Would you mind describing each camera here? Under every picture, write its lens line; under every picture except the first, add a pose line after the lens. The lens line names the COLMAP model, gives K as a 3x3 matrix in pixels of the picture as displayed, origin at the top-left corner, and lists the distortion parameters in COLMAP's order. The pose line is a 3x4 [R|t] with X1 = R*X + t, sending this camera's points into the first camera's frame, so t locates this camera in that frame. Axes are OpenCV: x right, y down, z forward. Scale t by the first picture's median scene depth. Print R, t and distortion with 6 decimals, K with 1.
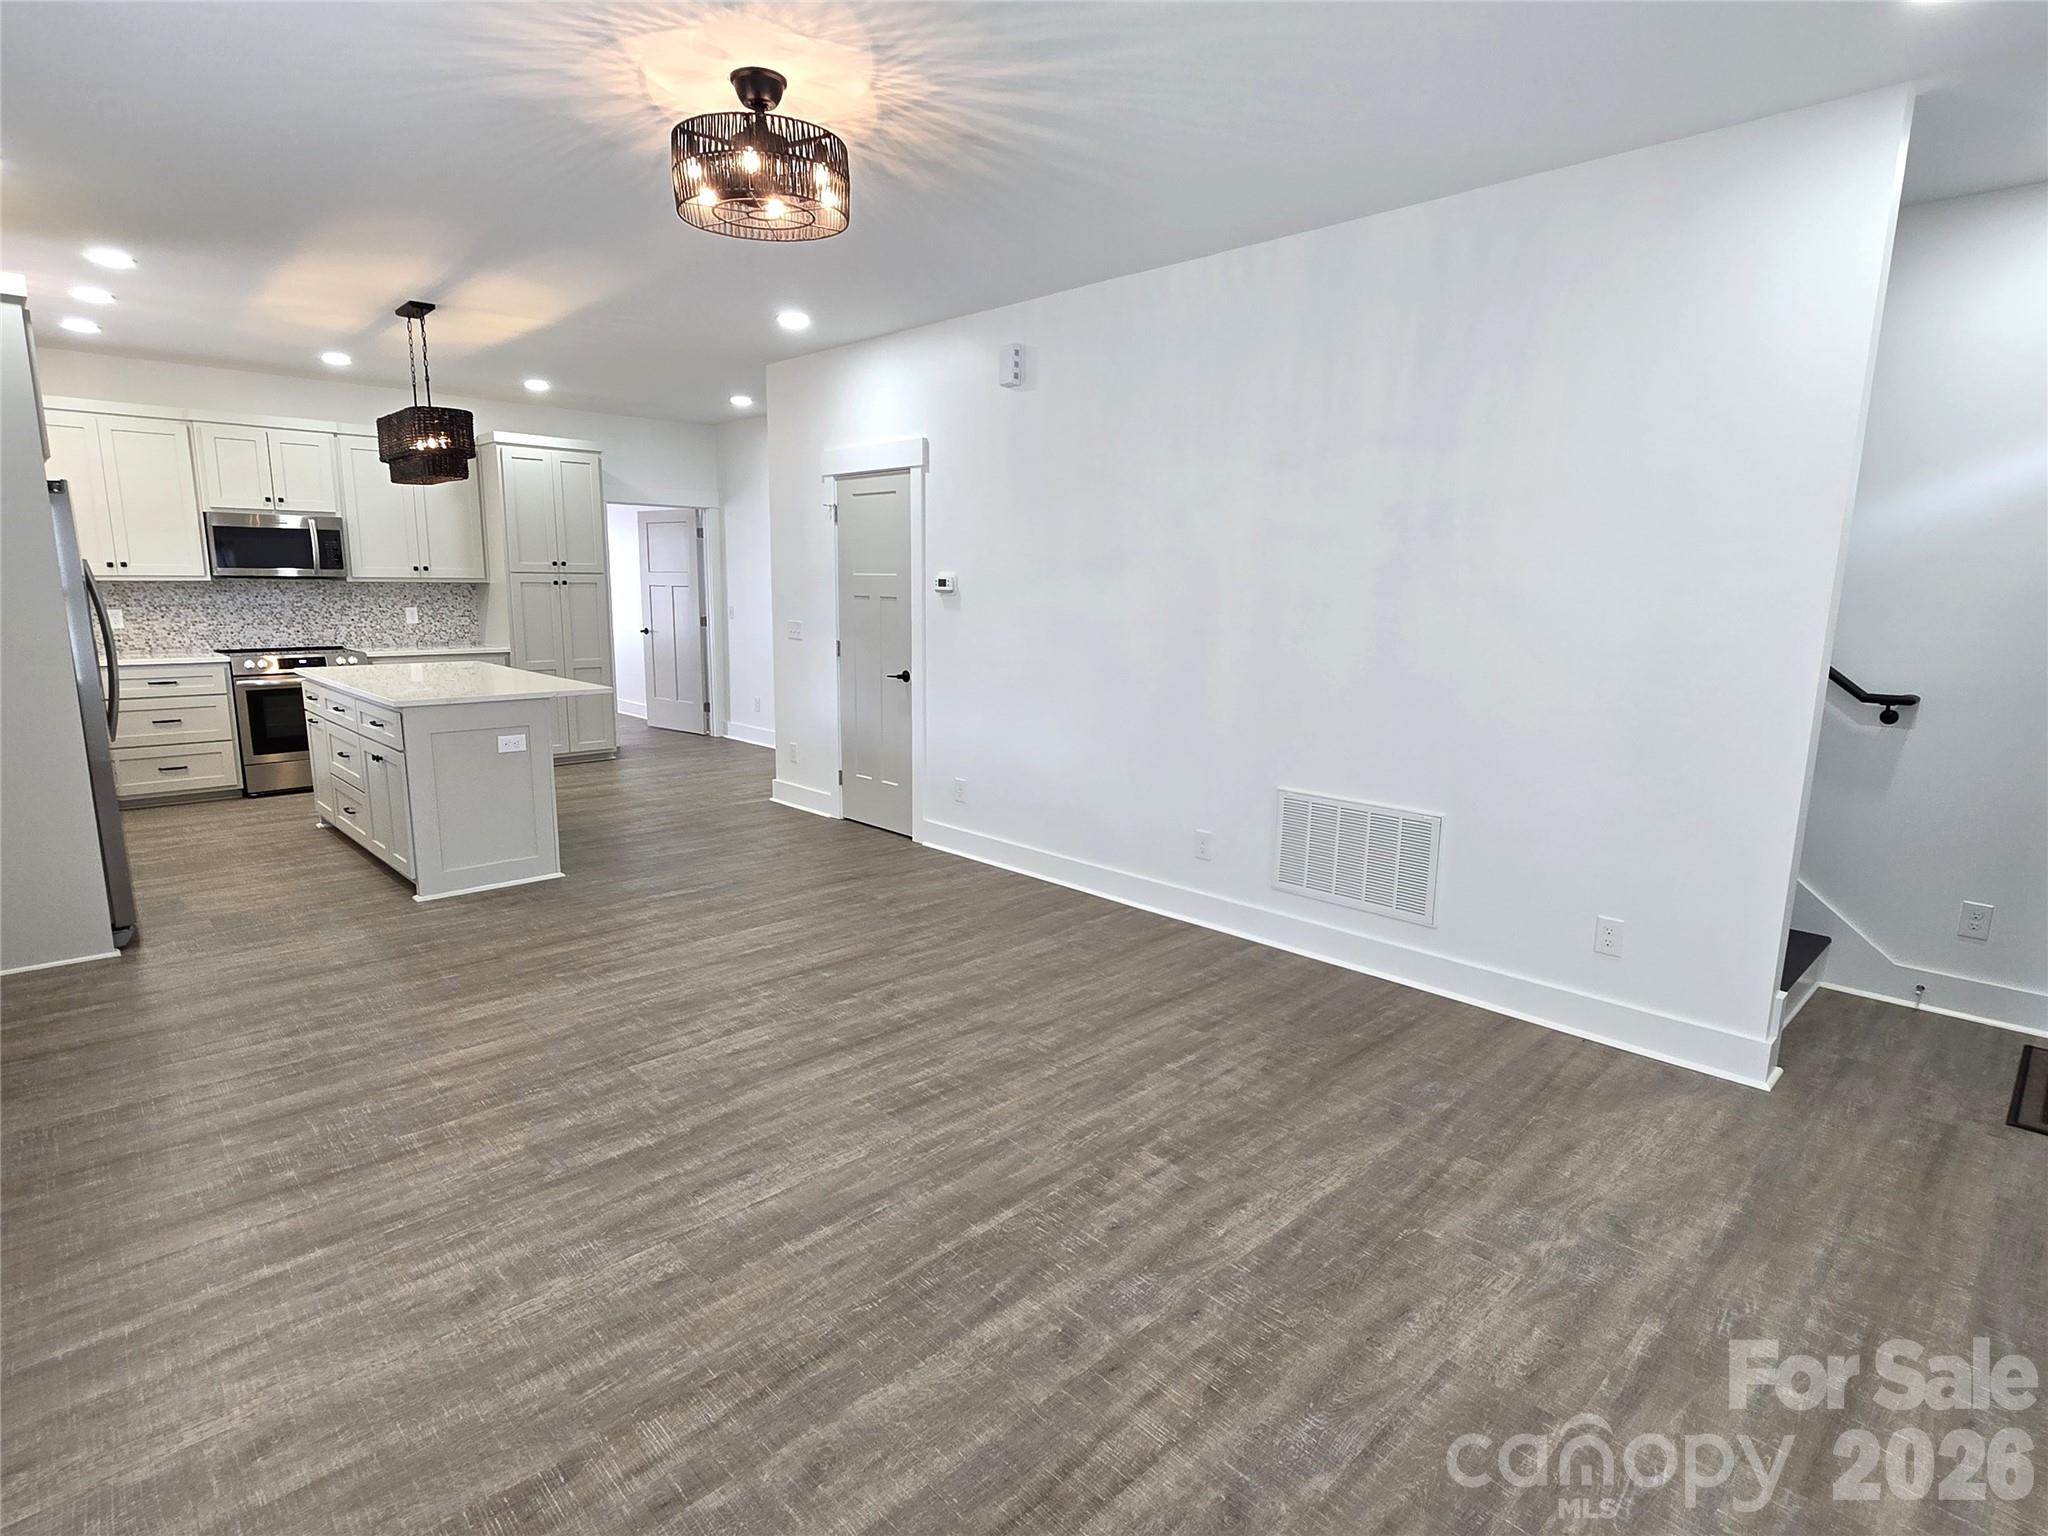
lens RADIAL K [[1076.2, 0, 1015.9], [0, 1076.2, 785.2], [0, 0, 1]] dist [-0.004274, -0.001080]
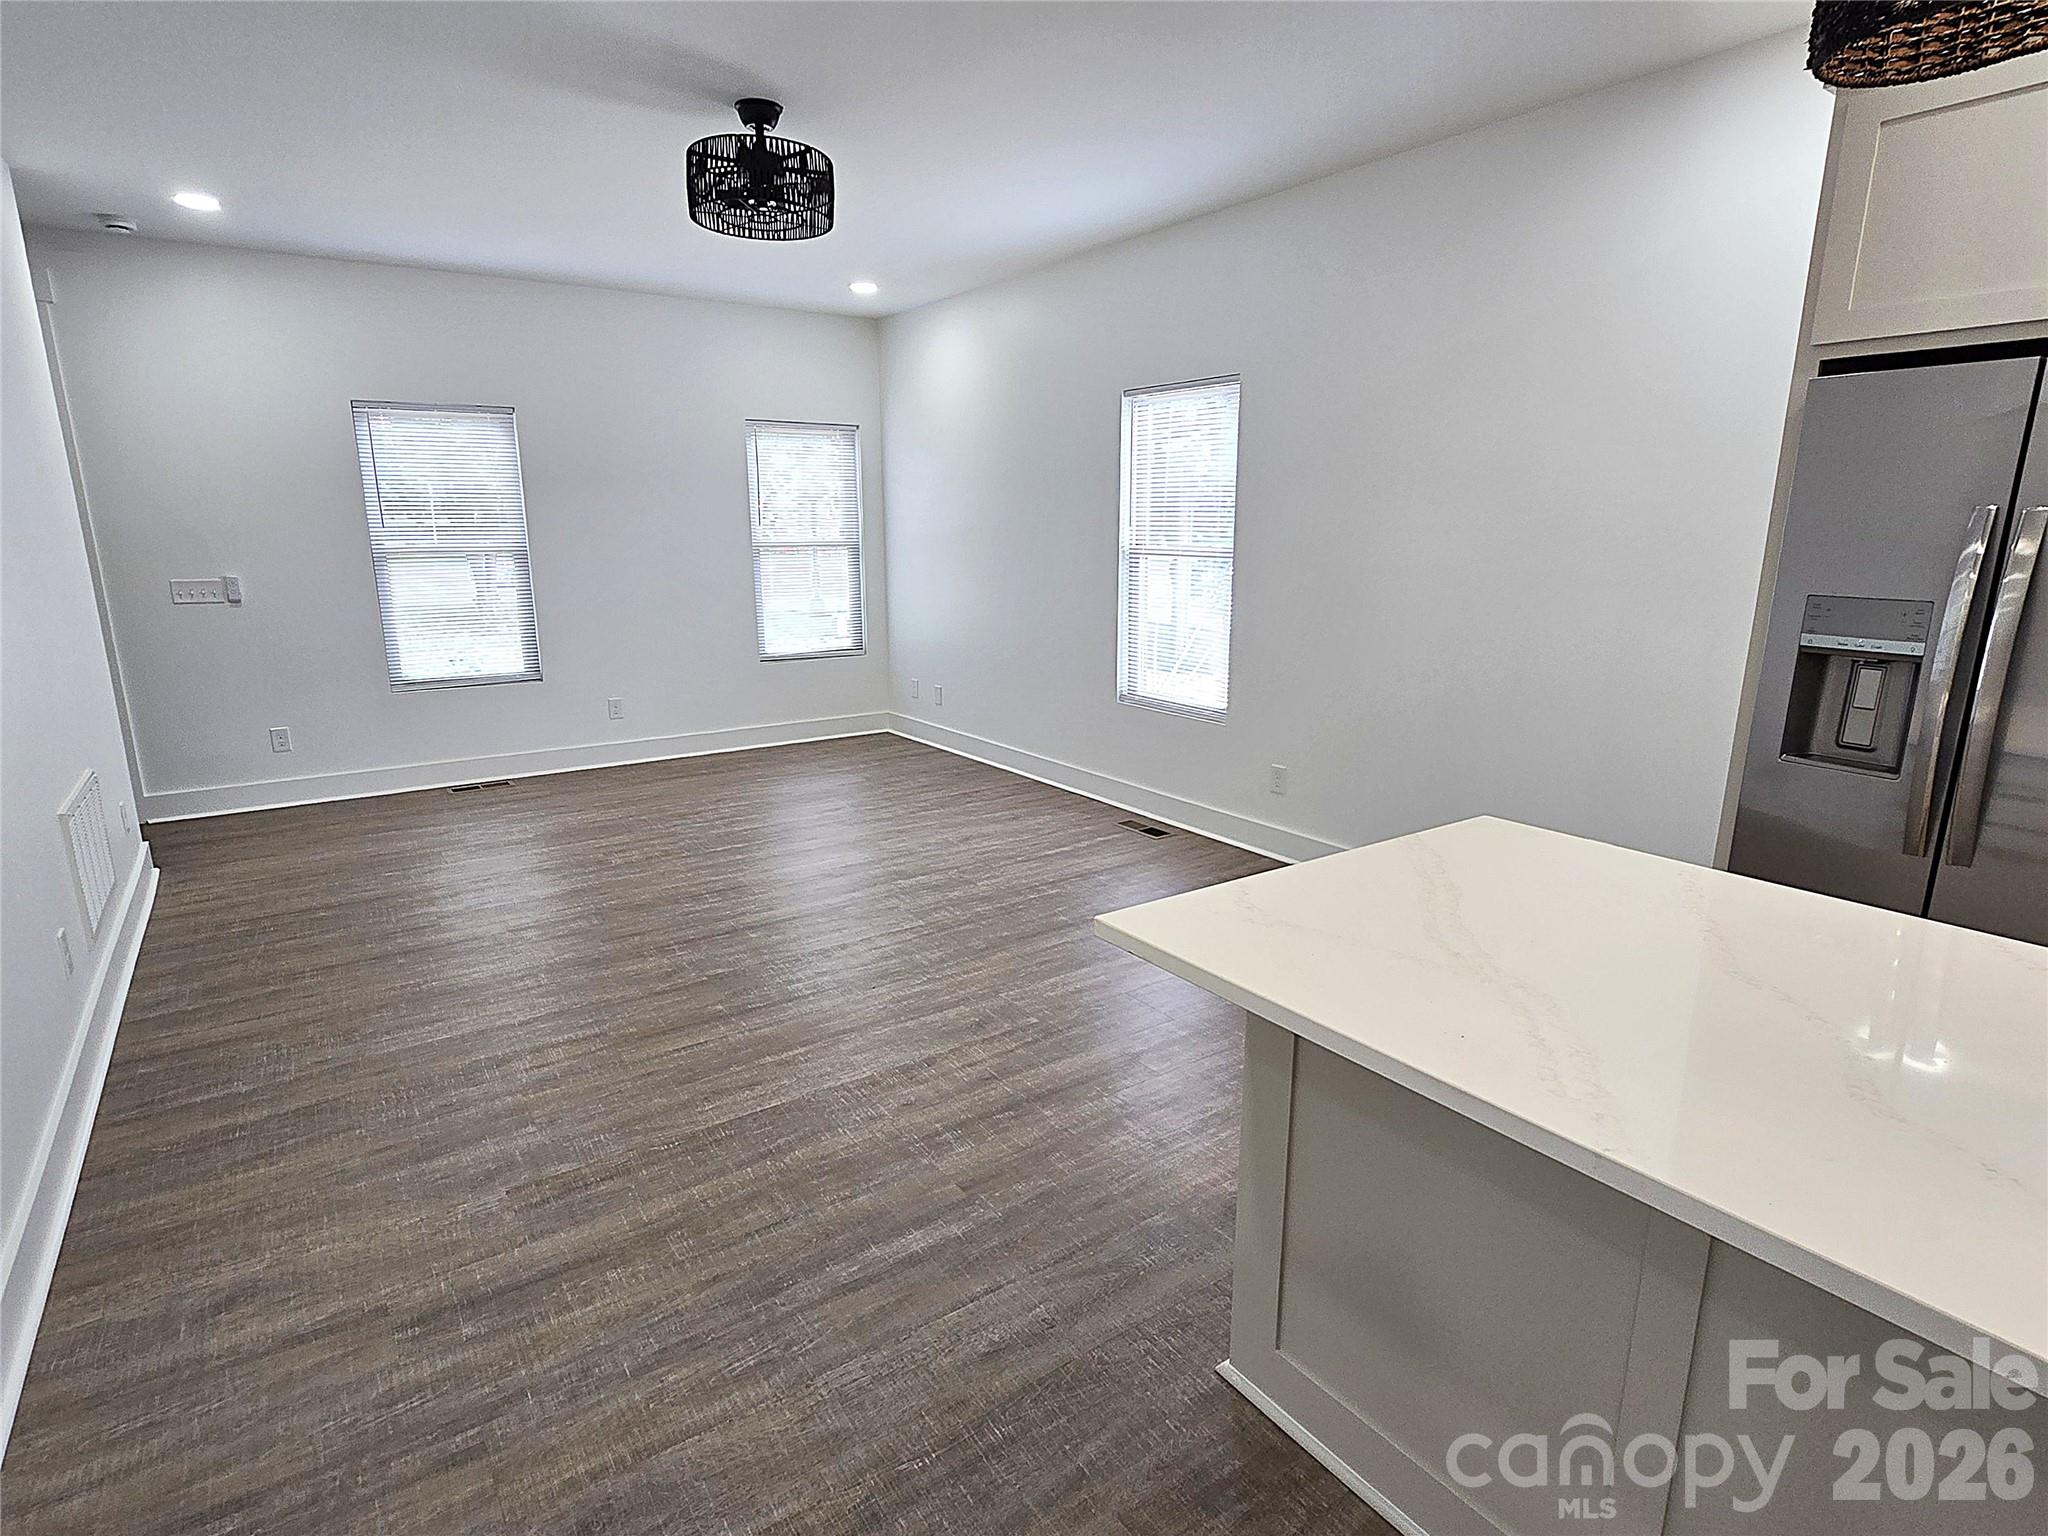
lens RADIAL K [[1076.2, 0, 1015.9], [0, 1076.2, 785.2], [0, 0, 1]] dist [-0.004274, -0.001080]
pose [[-0.987371, -0.050416, 0.150188, -0.582040], [0.016769, 0.909427, 0.415525, -0.358968], [-0.157534, 0.412796, -0.897097, 1.841763]]
